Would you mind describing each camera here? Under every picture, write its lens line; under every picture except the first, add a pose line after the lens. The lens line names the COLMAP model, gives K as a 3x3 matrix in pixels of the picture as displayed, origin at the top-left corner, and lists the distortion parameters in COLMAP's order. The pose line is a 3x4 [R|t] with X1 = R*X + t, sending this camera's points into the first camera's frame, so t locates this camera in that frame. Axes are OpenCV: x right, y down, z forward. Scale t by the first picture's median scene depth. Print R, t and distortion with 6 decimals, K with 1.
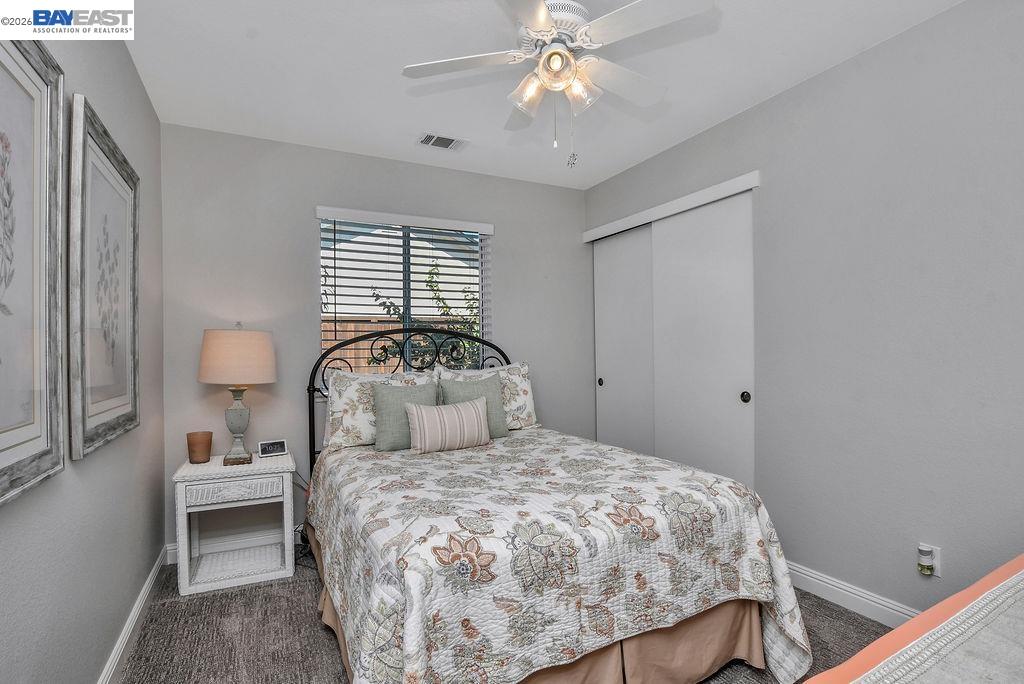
lens RADIAL K [[489.7, 0, 504.2], [0, 489.7, 349.2], [0, 0, 1]] dist [-0.023728, 0.000739]
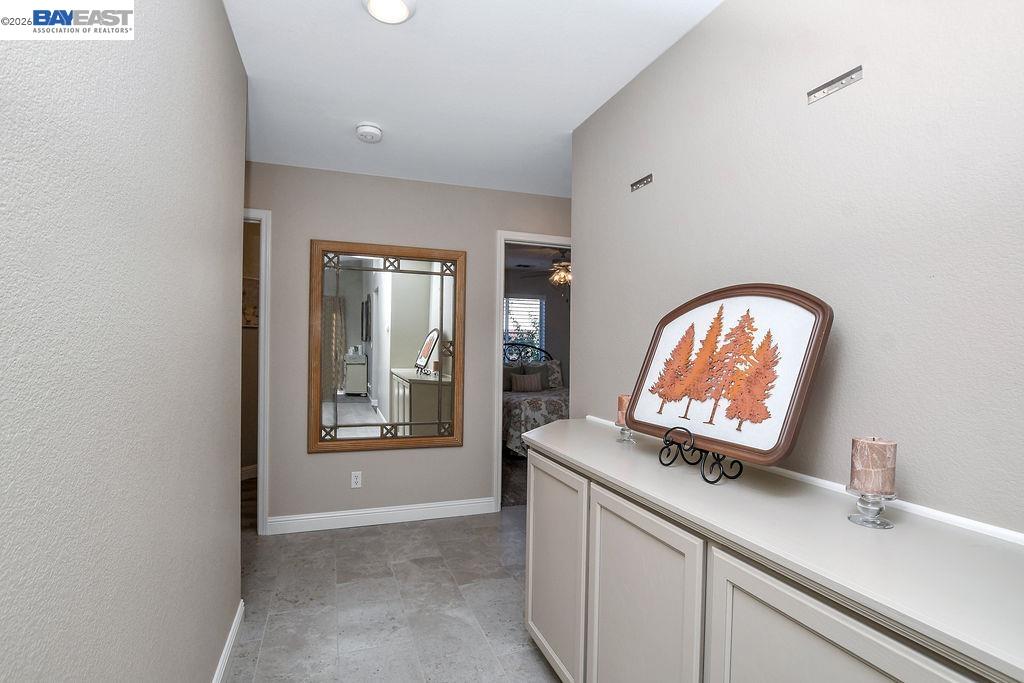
lens RADIAL K [[489.7, 0, 504.2], [0, 489.7, 348.7], [0, 0, 1]] dist [-0.023728, 0.000739]
pose [[0.992753, 0.025396, -0.117461, 0.092786], [-0.024998, 0.999676, 0.004864, -0.042910], [0.117547, -0.001892, 0.993066, -2.071397]]
